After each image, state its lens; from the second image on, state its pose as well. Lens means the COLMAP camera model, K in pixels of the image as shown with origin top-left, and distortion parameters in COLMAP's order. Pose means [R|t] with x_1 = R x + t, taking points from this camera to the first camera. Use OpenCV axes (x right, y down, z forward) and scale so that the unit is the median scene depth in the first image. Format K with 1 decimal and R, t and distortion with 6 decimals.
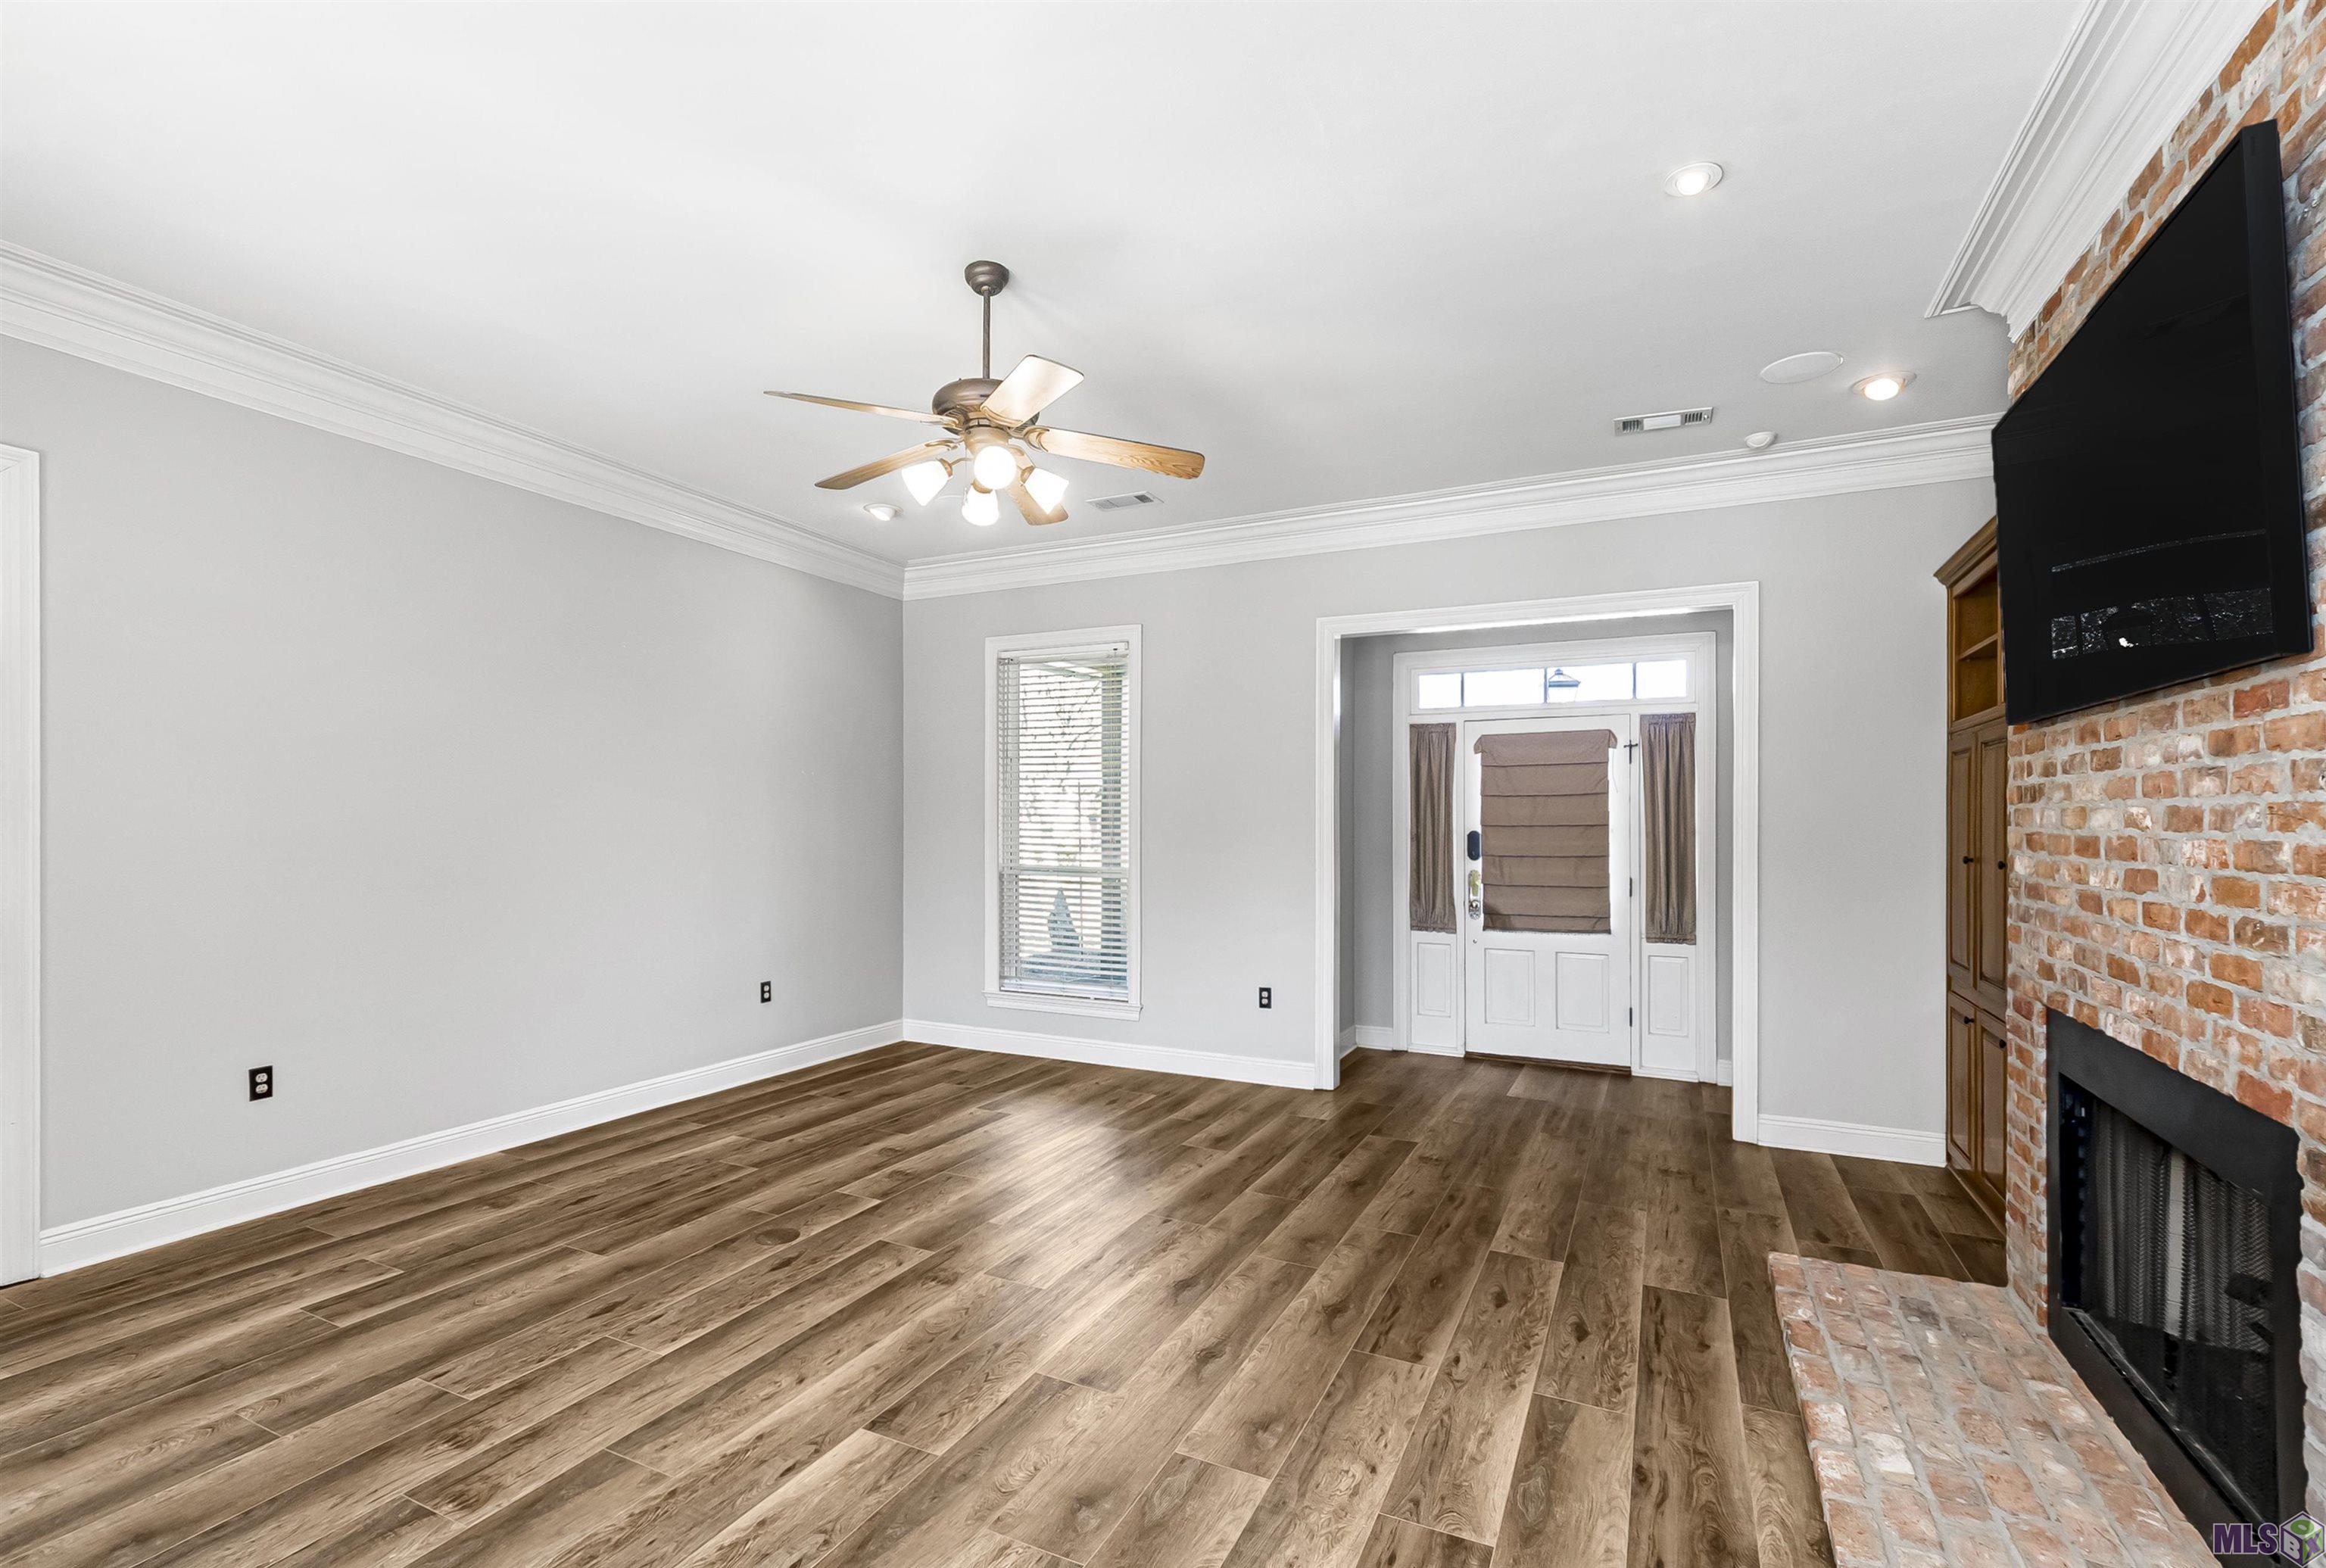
lens RADIAL K [[952.4, 0, 1143.0], [0, 952.4, 798.4], [0, 0, 1]] dist [-0.002255, -0.000196]
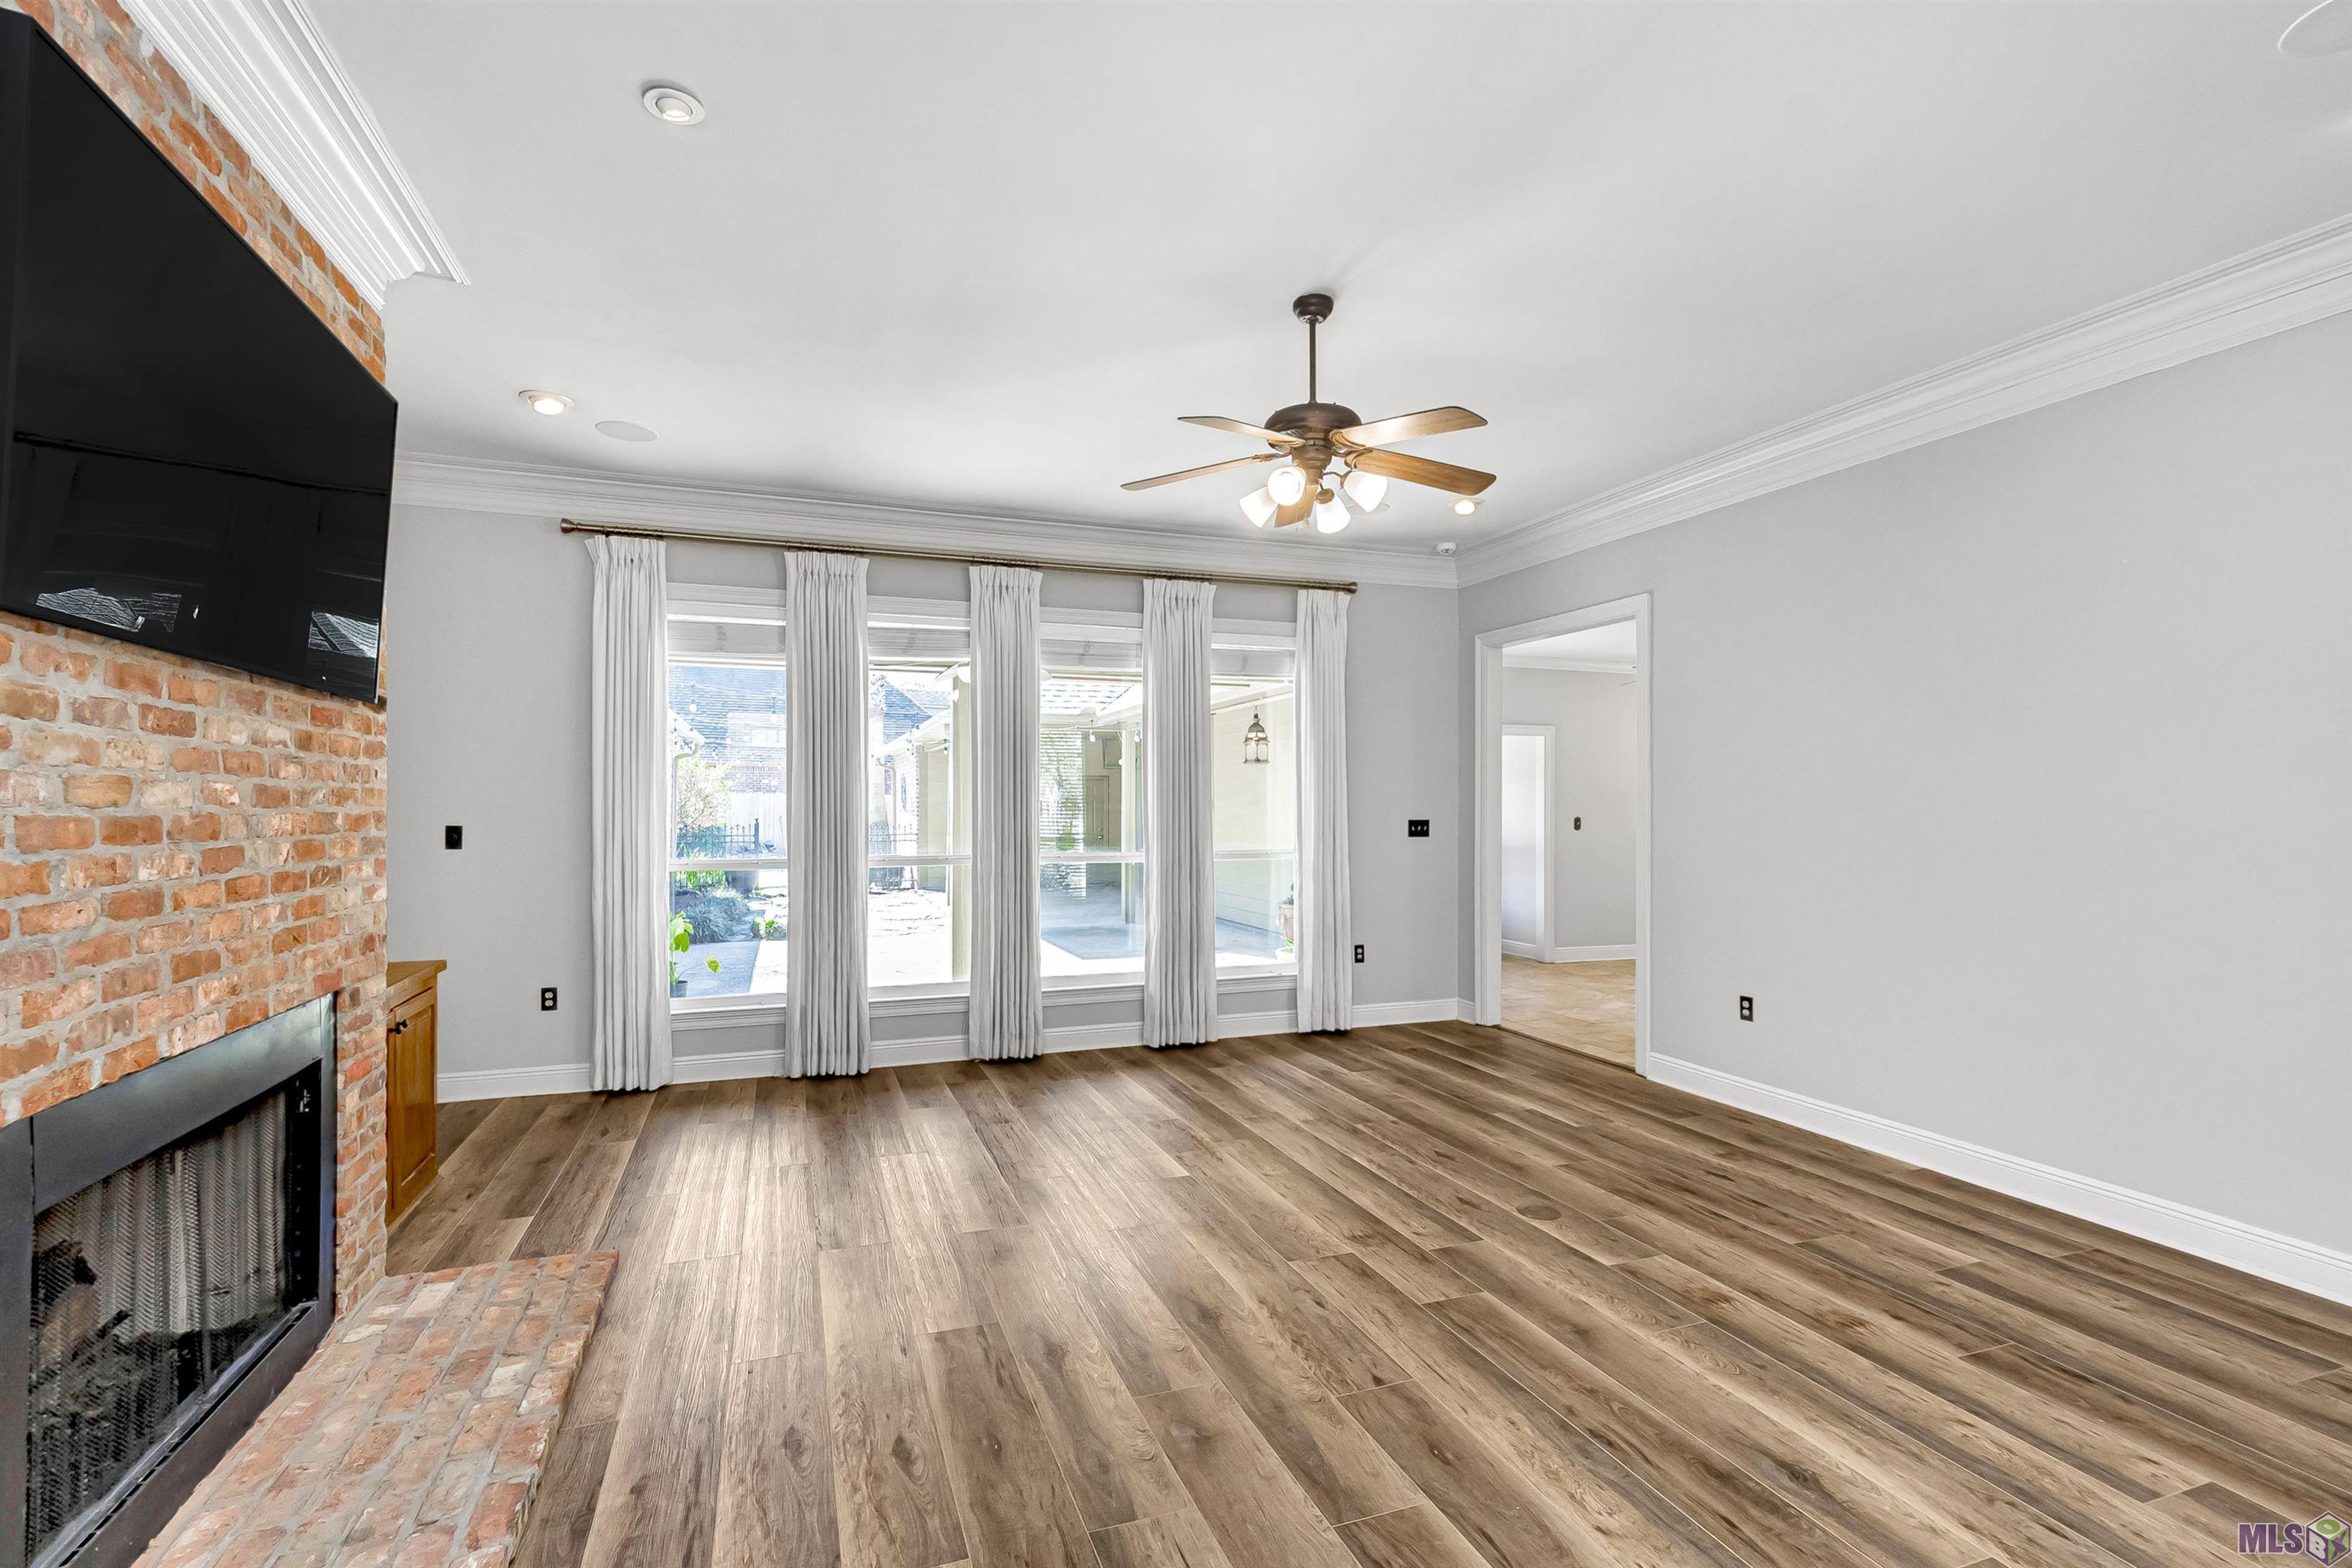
lens RADIAL K [[1054.9, 0, 1156.8], [0, 1054.9, 801.8], [0, 0, 1]] dist [0.007808, -0.000864]
pose [[-0.665132, -0.005408, -0.746706, 0.949868], [0.015821, 0.999647, -0.021332, 0.051440], [0.746558, -0.026002, -0.664812, 1.886533]]
